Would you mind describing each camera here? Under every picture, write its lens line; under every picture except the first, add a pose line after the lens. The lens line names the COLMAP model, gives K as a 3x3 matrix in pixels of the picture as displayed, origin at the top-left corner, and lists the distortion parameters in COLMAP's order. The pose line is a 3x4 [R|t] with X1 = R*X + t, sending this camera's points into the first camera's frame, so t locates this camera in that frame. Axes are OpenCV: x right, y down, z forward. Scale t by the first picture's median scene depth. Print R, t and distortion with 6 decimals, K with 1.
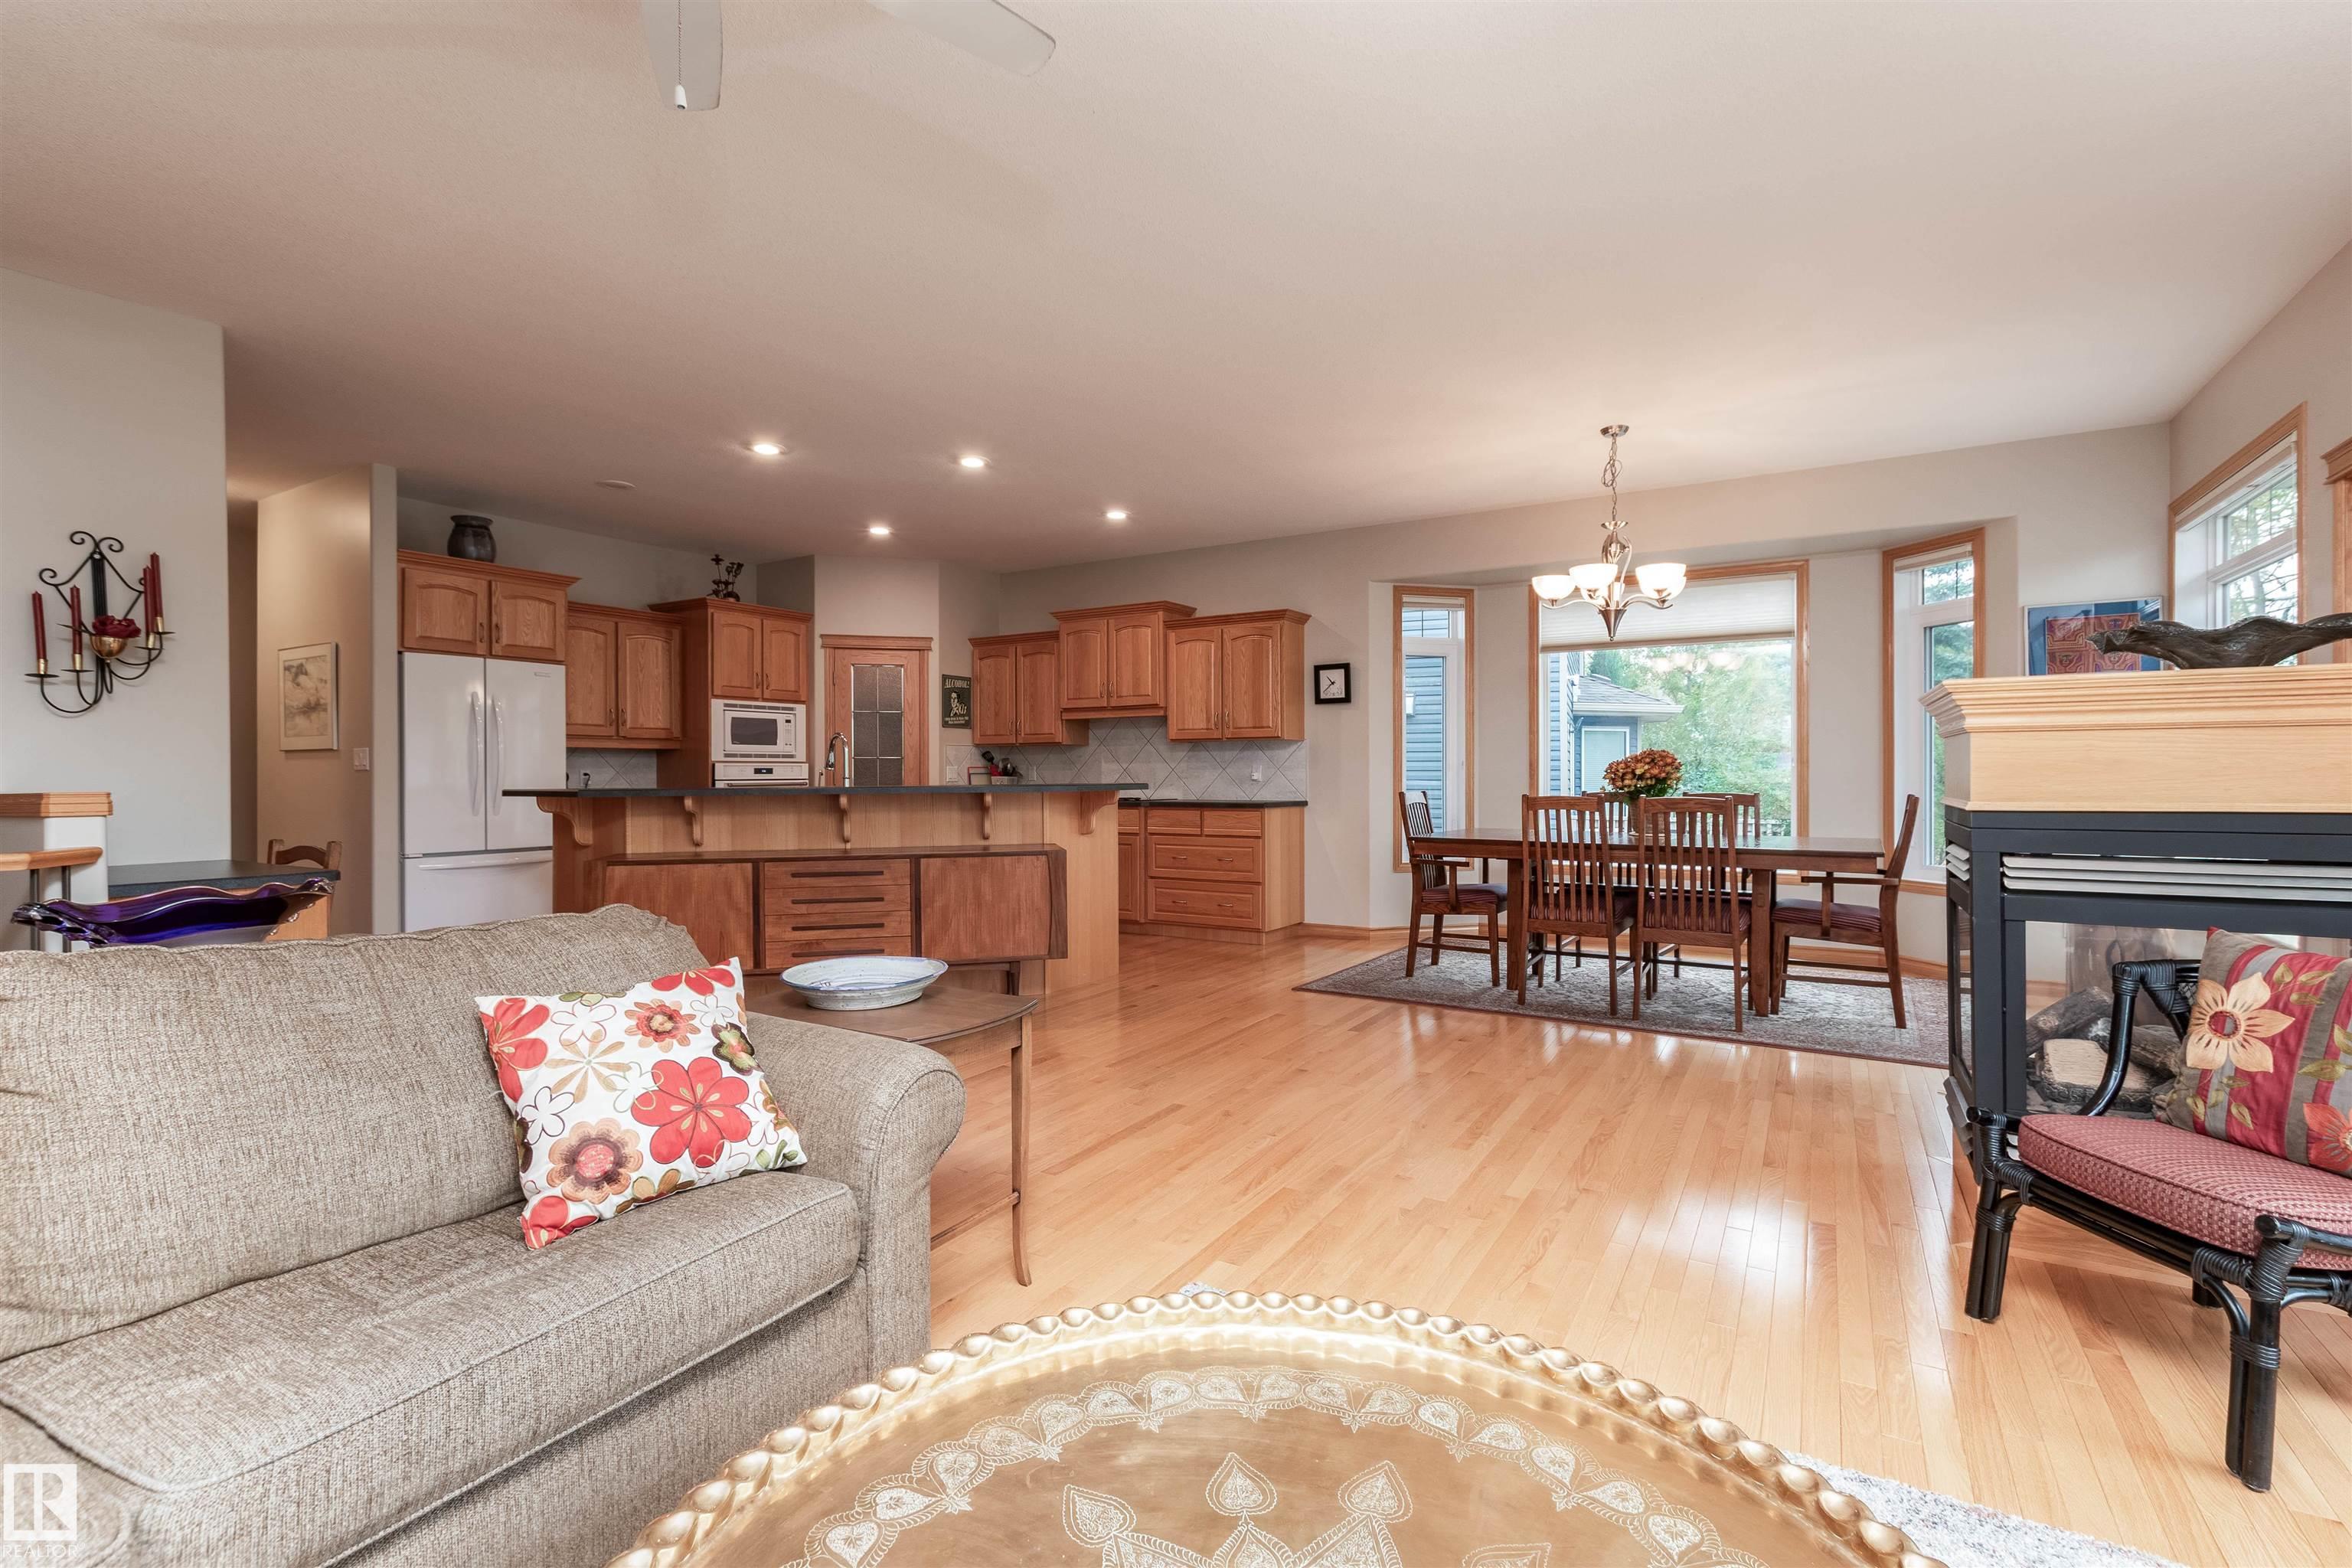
lens RADIAL K [[1041.5, 0, 1198.7], [0, 1041.5, 778.3], [0, 0, 1]] dist [0.002566, -0.001262]
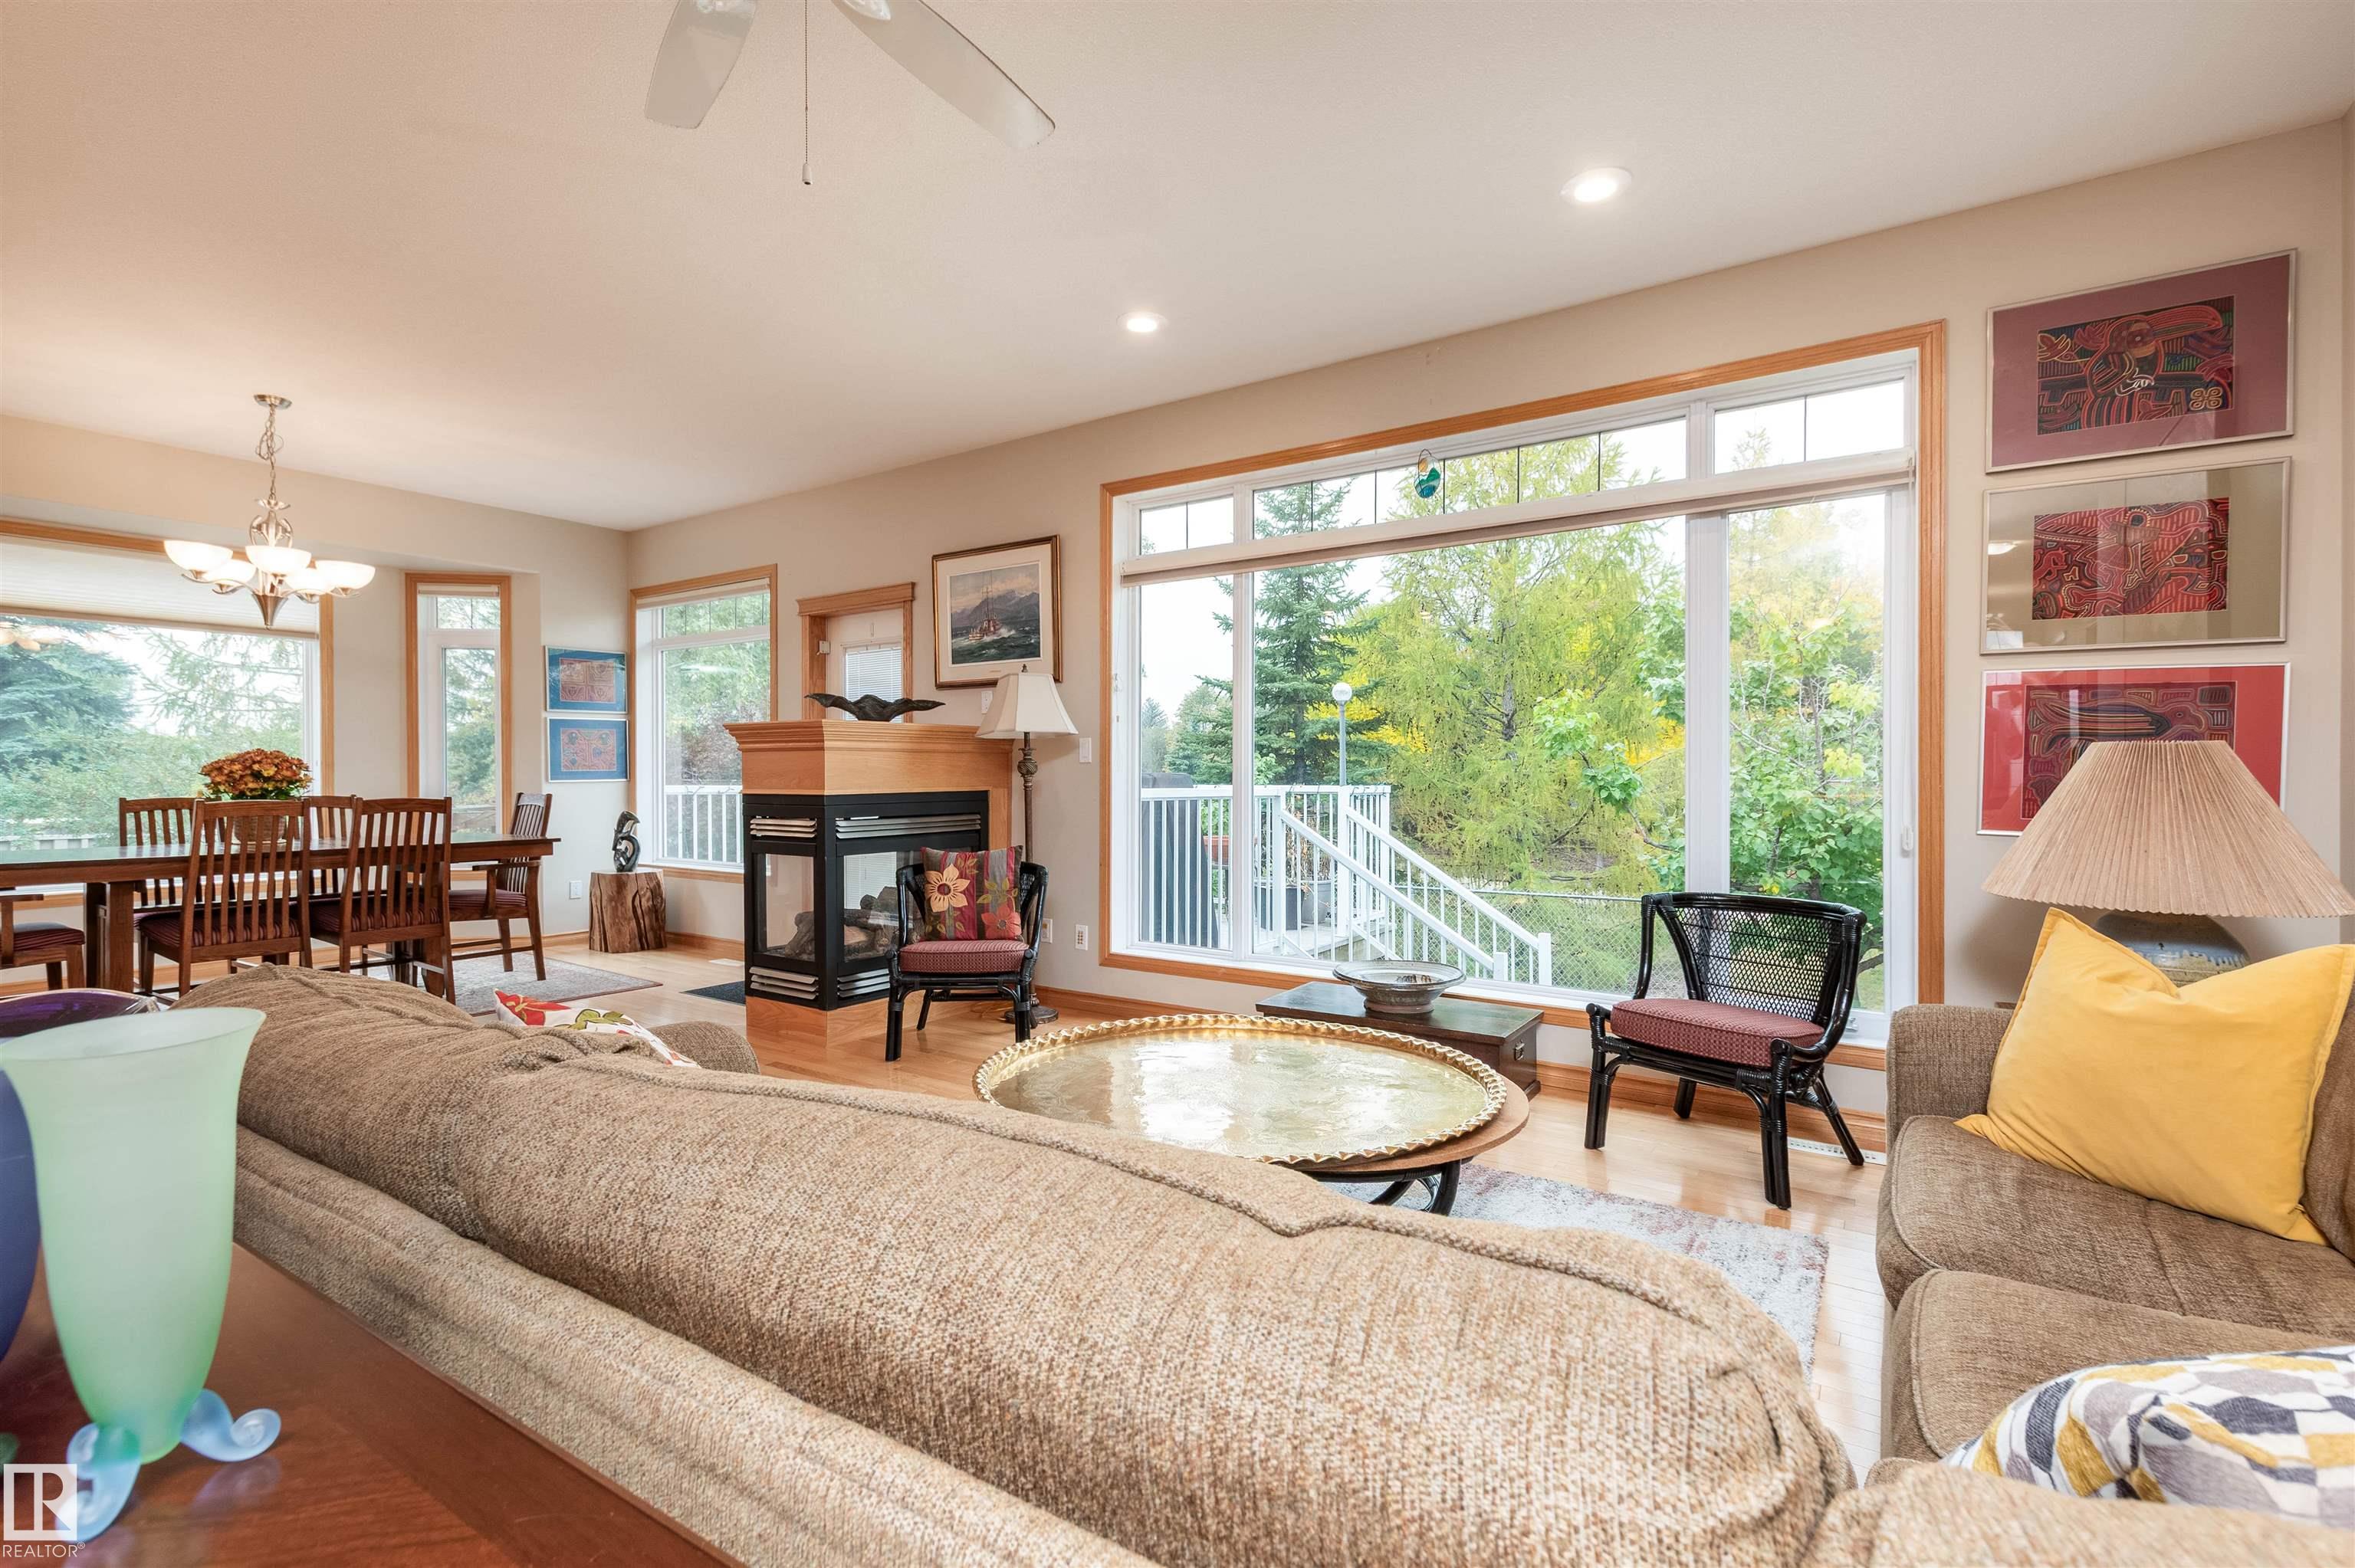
lens RADIAL K [[1042.6, 0, 1168.8], [0, 1042.6, 783.0], [0, 0, 1]] dist [0.002566, -0.001262]
pose [[0.059894, -0.006582, 0.998183, -0.325939], [0.006681, 0.999959, 0.006193, 0.001112], [-0.998182, 0.006298, 0.059936, 0.112832]]
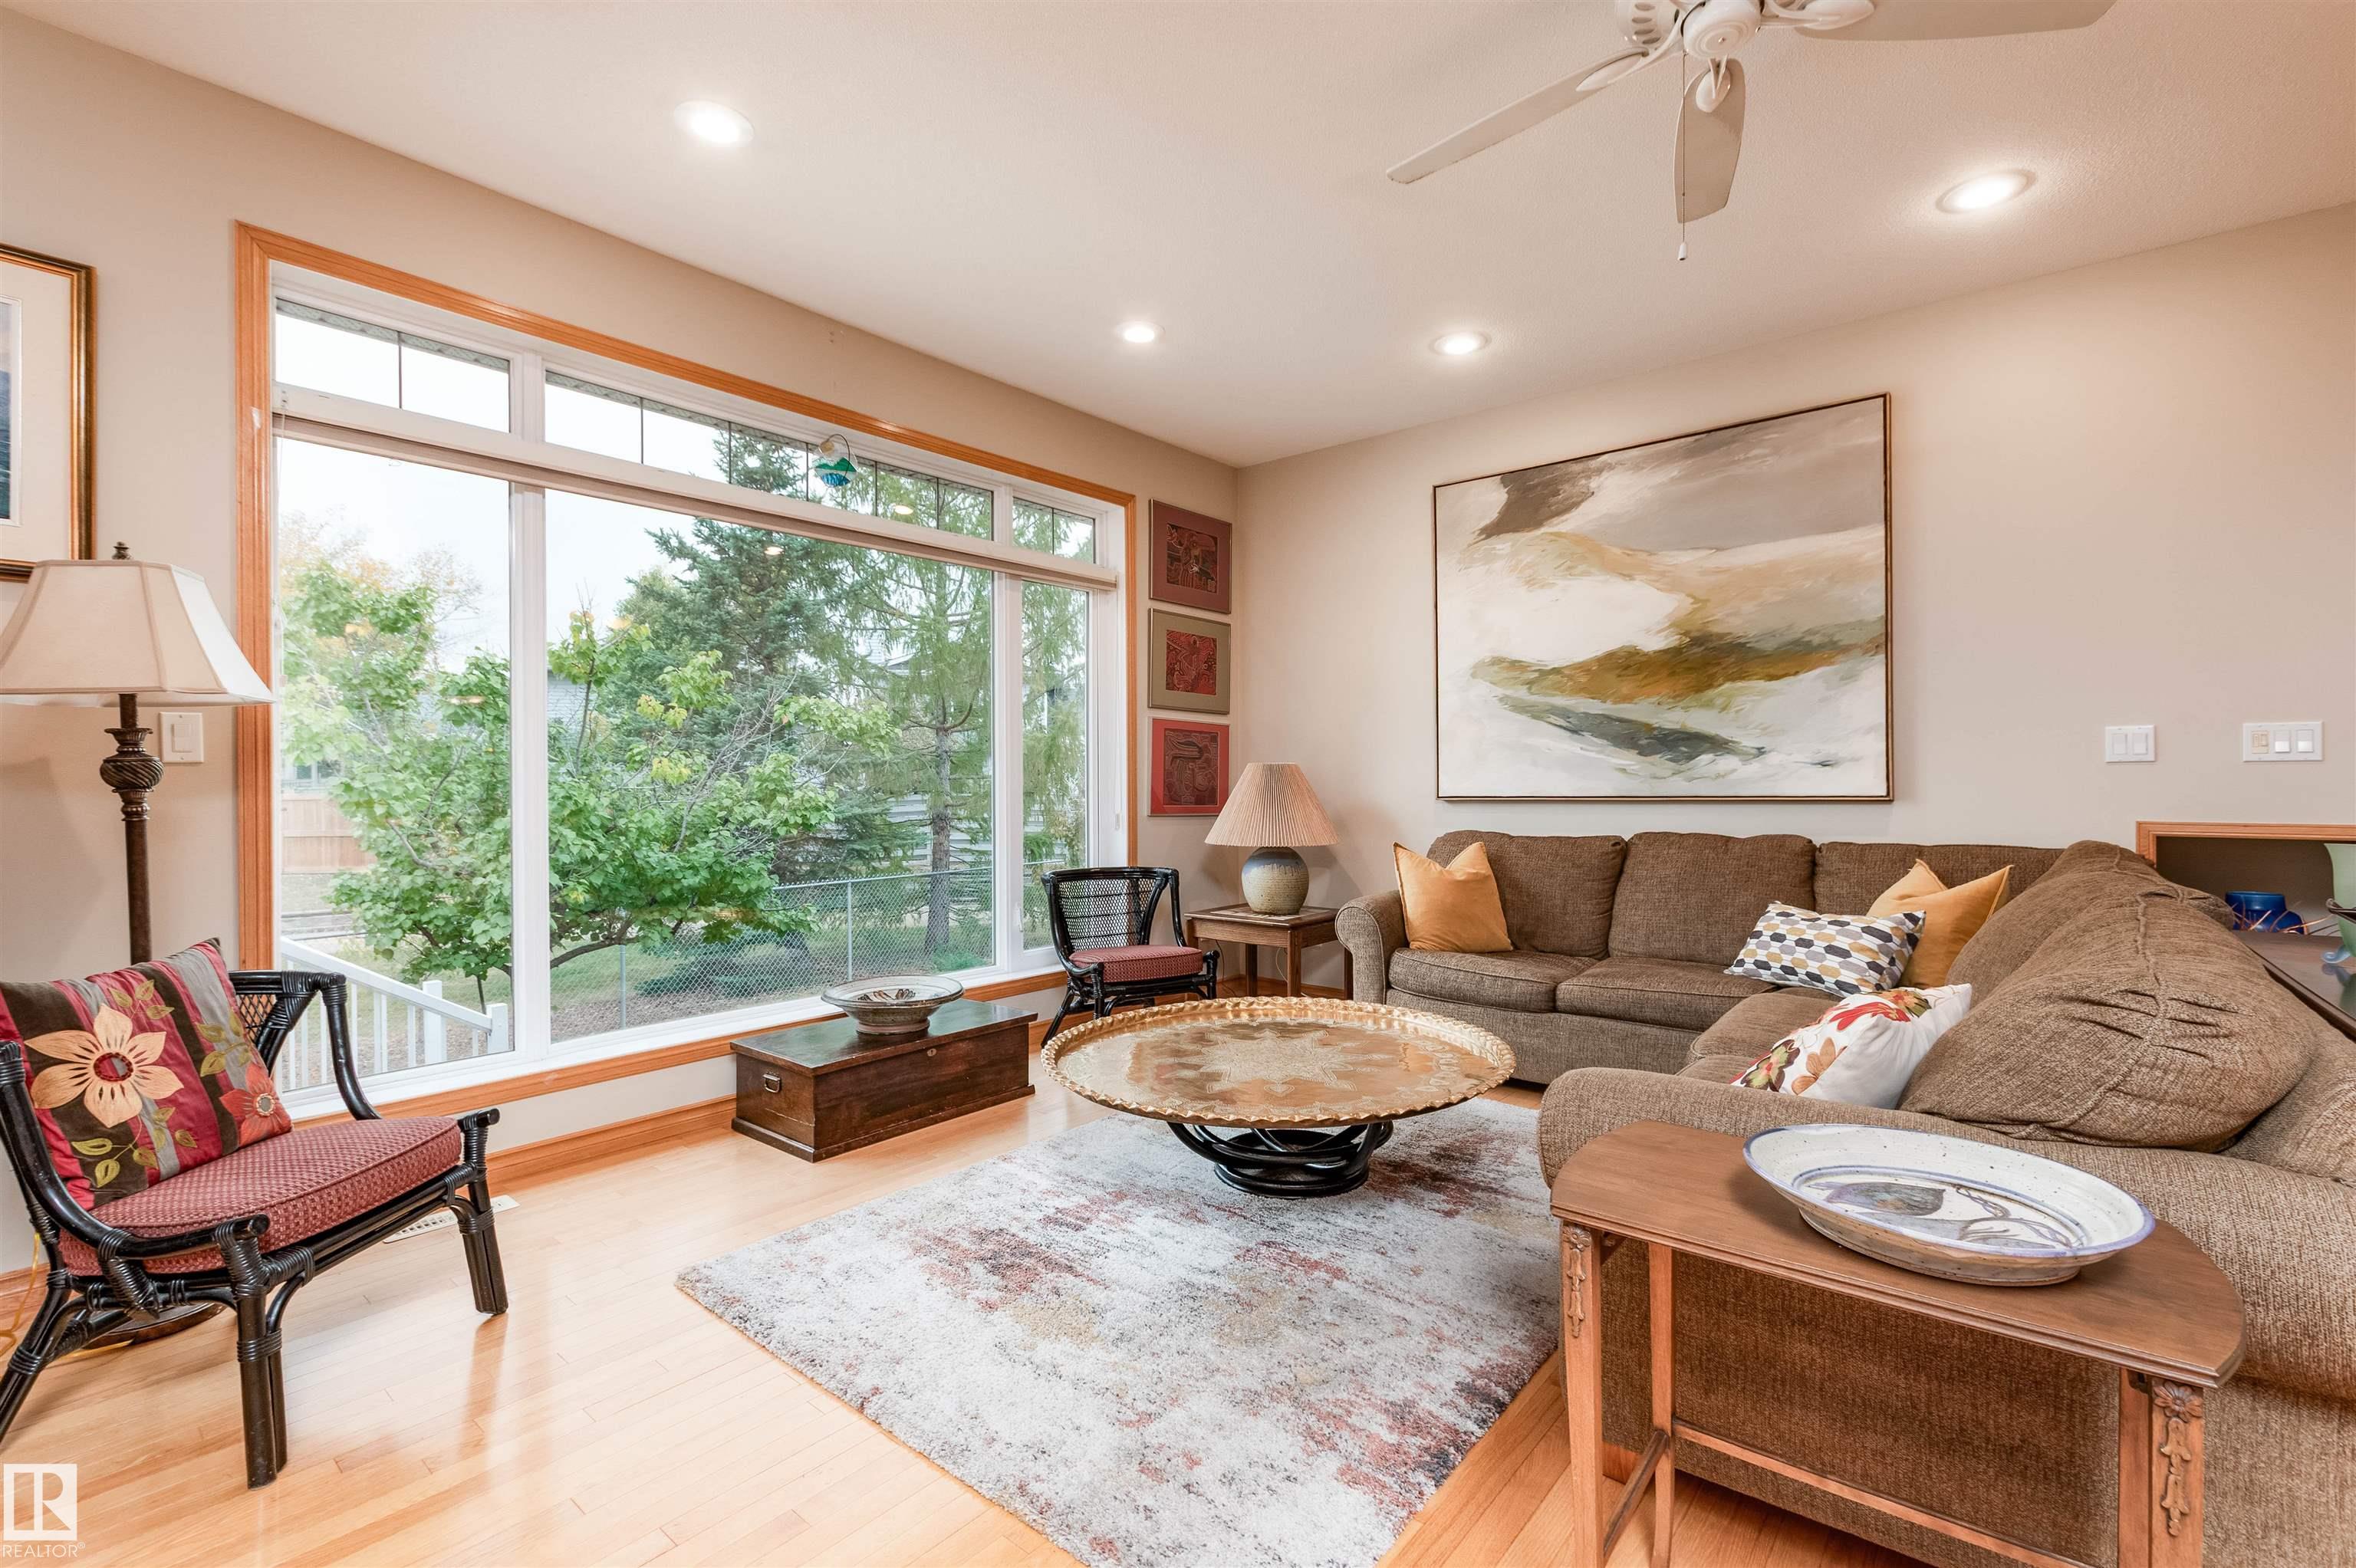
lens RADIAL K [[1043.1, 0, 1180.6], [0, 1043.1, 774.4], [0, 0, 1]] dist [0.002566, -0.001262]
pose [[-0.986833, 0.007235, 0.161580, -0.017488], [0.007568, 0.999970, 0.001442, -0.002405], [-0.161565, 0.002646, -0.986859, 0.487659]]
